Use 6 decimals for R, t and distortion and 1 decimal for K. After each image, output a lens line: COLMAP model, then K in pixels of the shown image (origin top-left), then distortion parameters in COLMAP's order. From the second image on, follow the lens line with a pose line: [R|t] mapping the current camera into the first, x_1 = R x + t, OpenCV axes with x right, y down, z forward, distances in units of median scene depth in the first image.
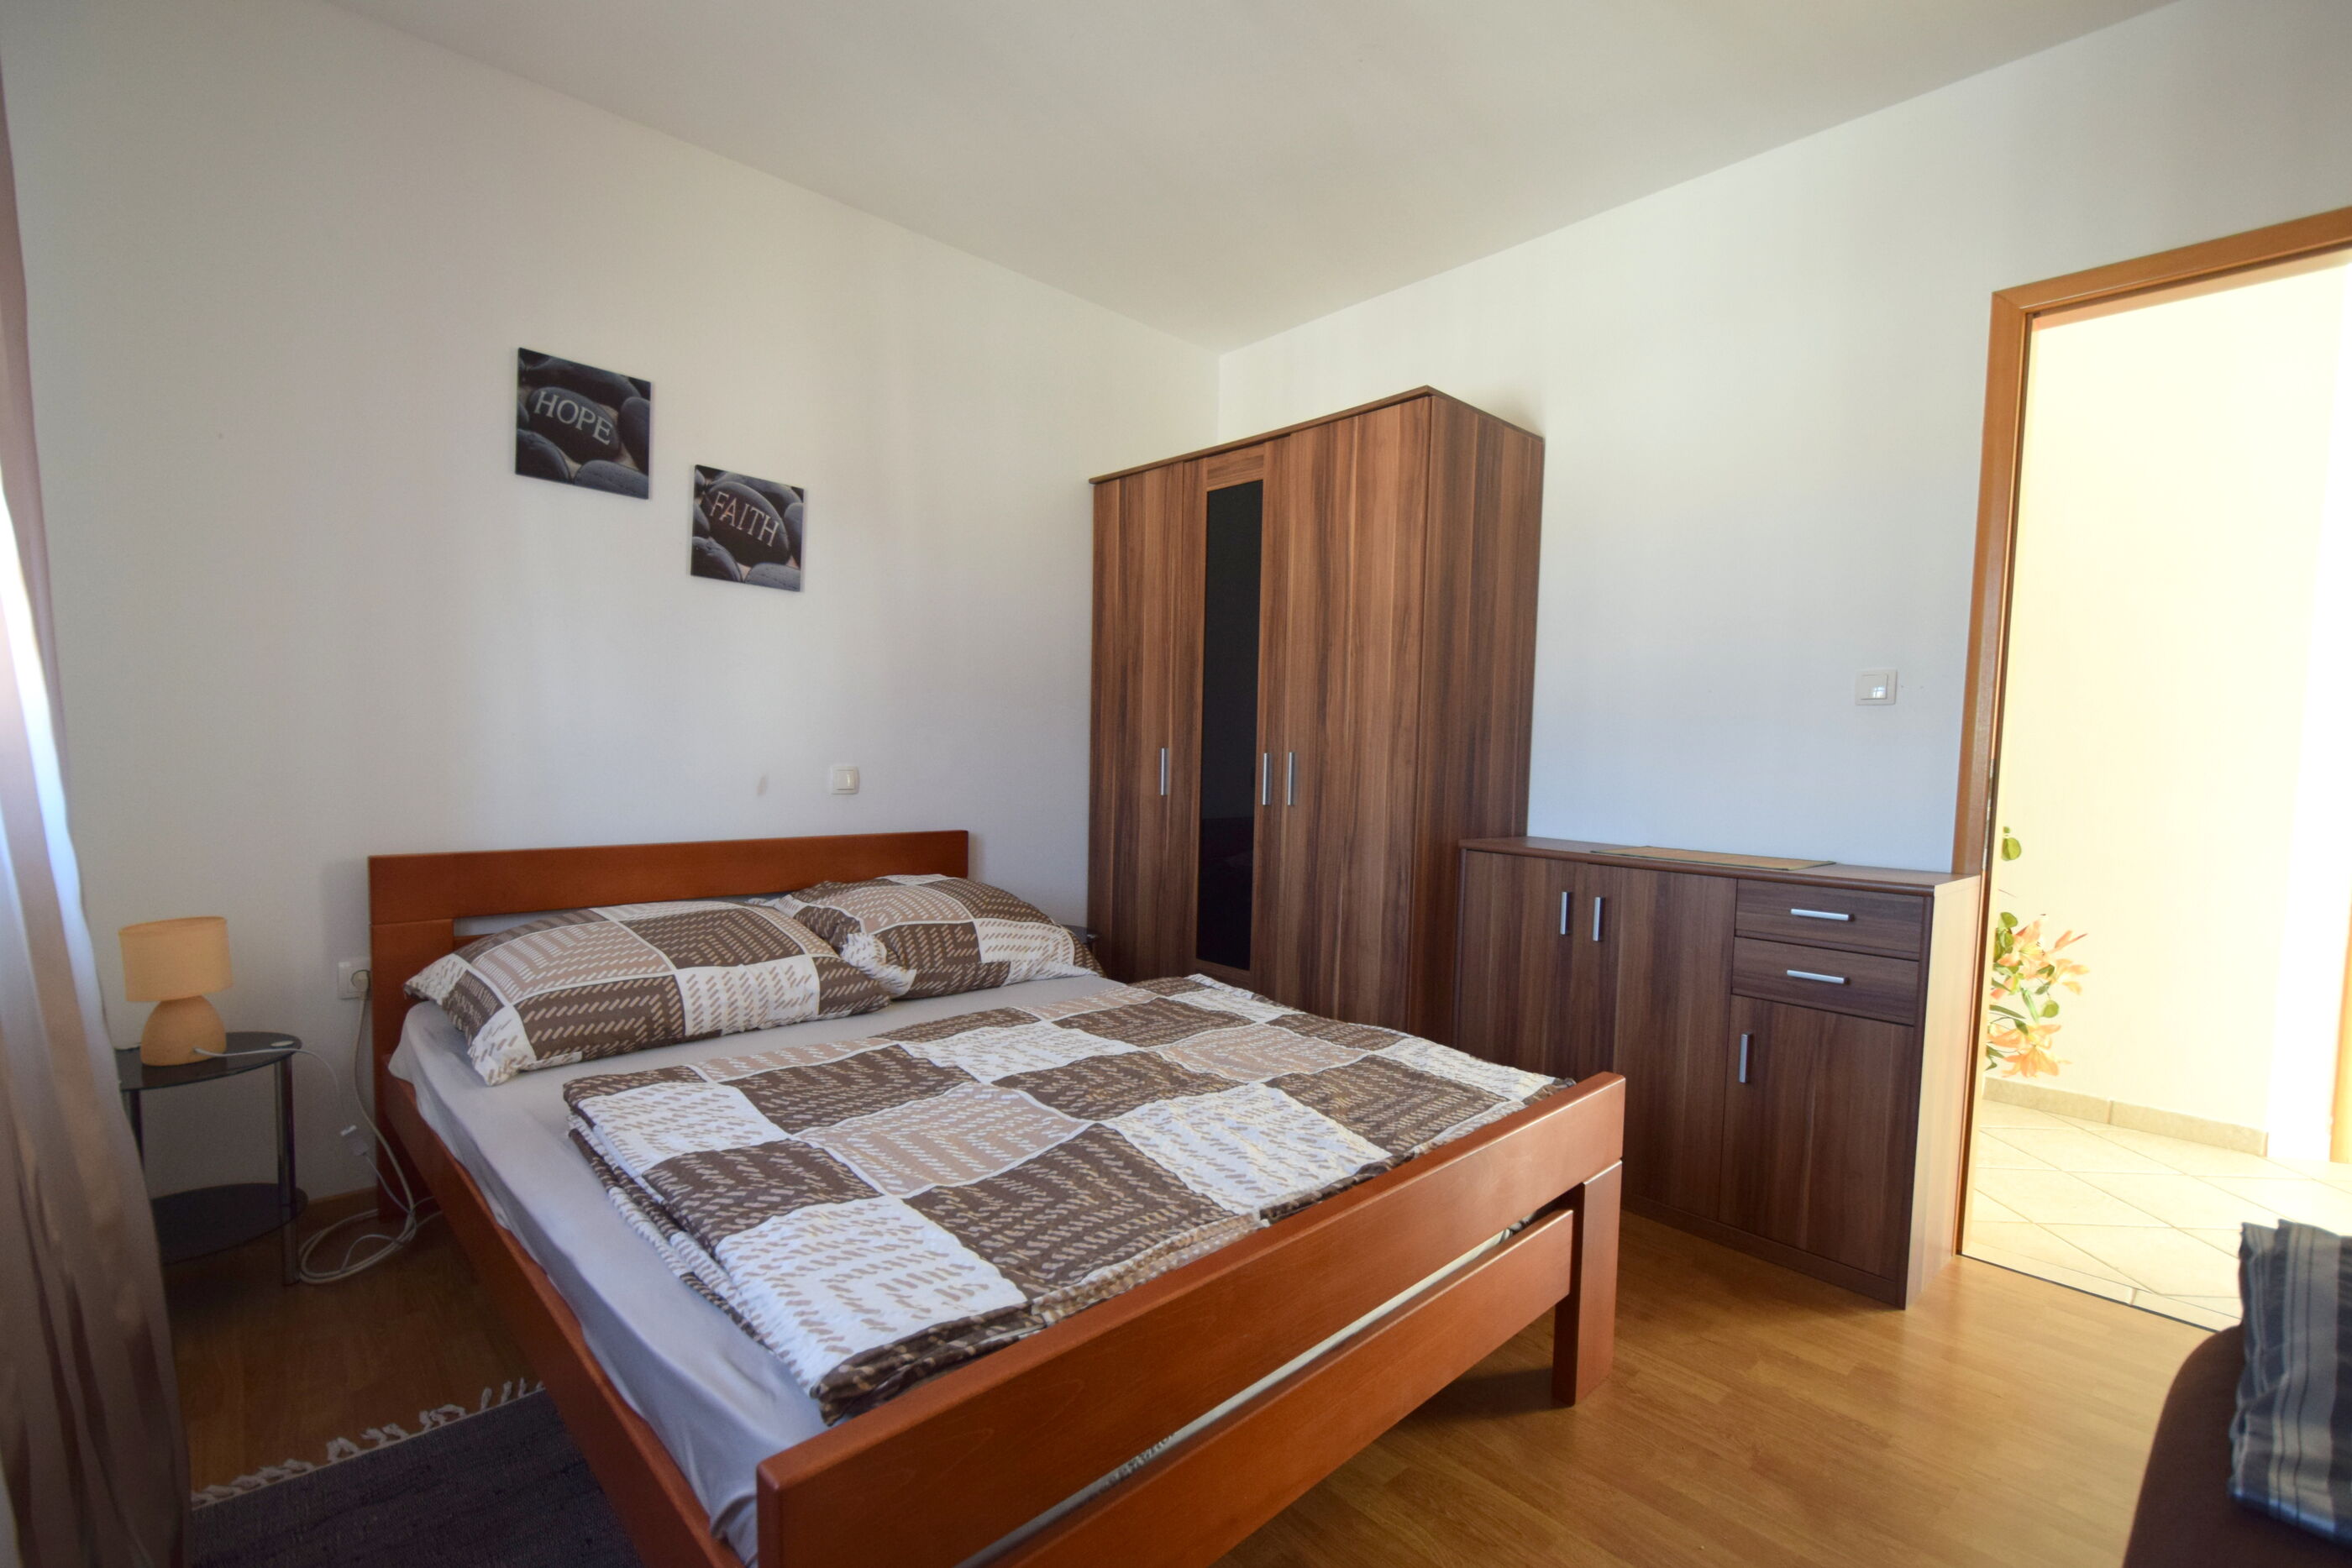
lens RADIAL K [[1030.7, 0, 1180.9], [0, 1030.7, 809.7], [0, 0, 1]] dist [-0.011338, -0.000445]
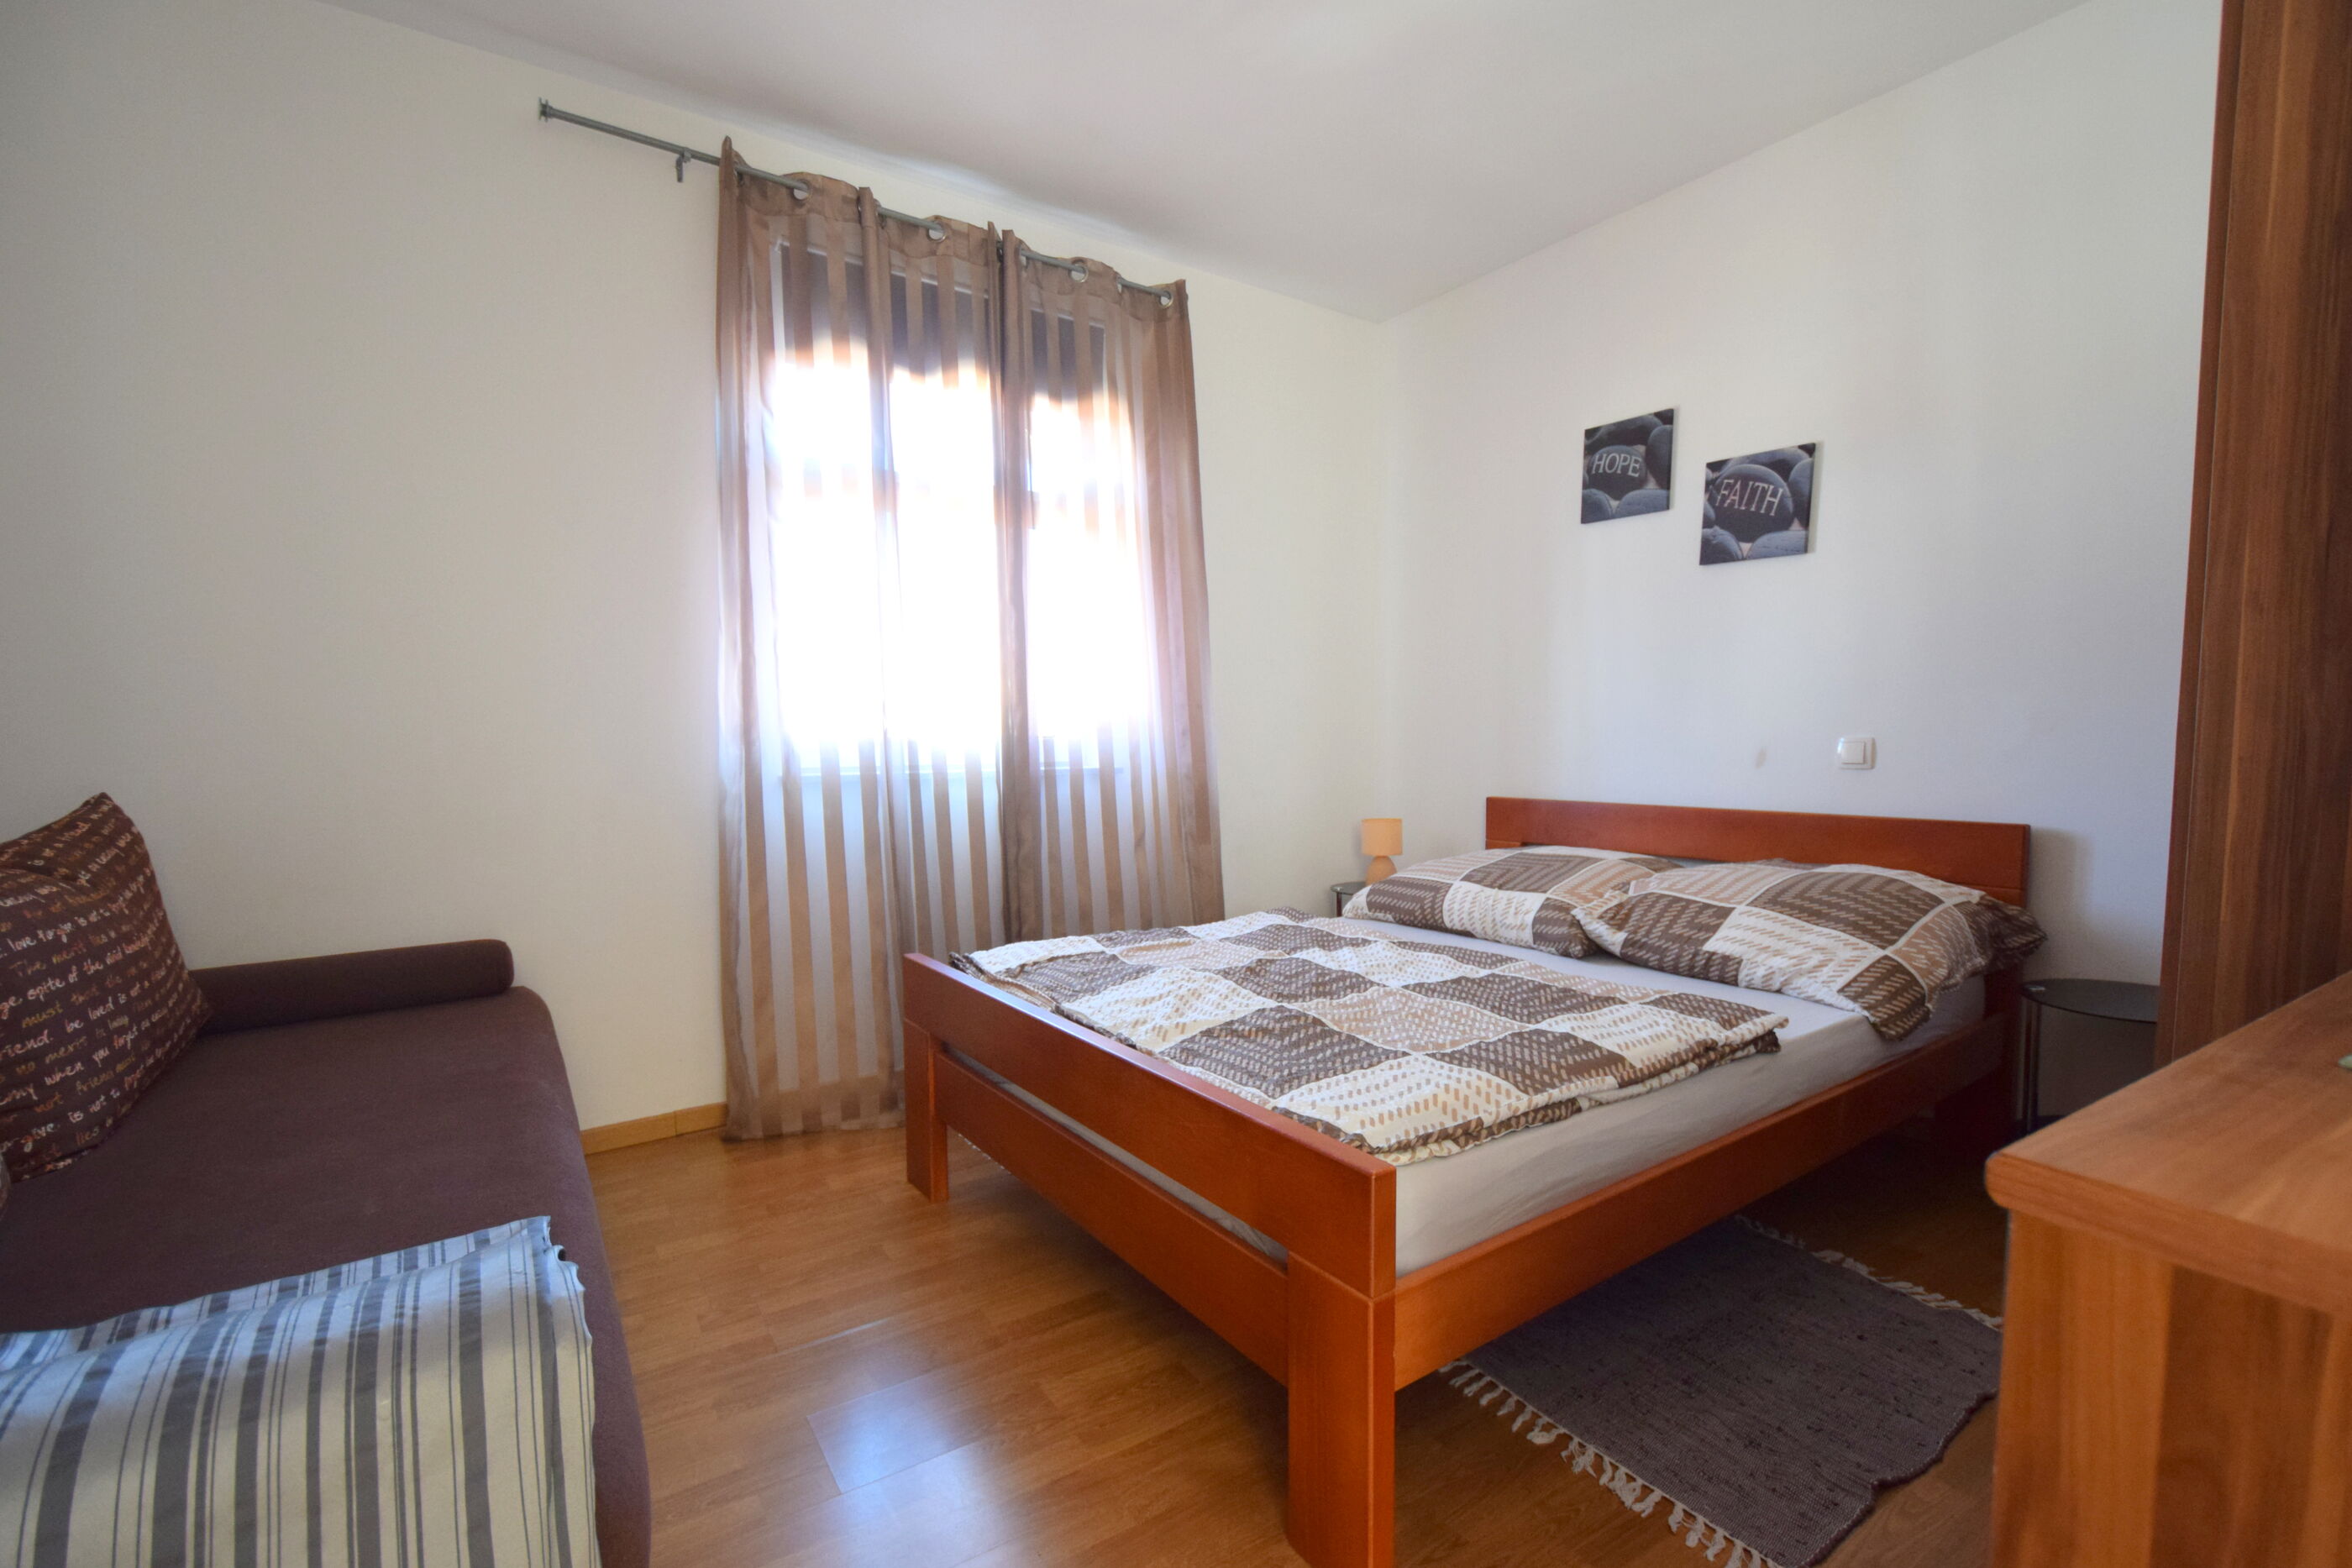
lens RADIAL K [[1030.7, 0, 1180.9], [0, 1030.7, 809.7], [0, 0, 1]] dist [-0.011338, -0.000445]
pose [[-0.162512, 0.047962, -0.985540, 0.733840], [-0.052532, 0.996981, 0.057182, -0.000503], [0.985307, 0.061065, -0.159502, 0.659711]]
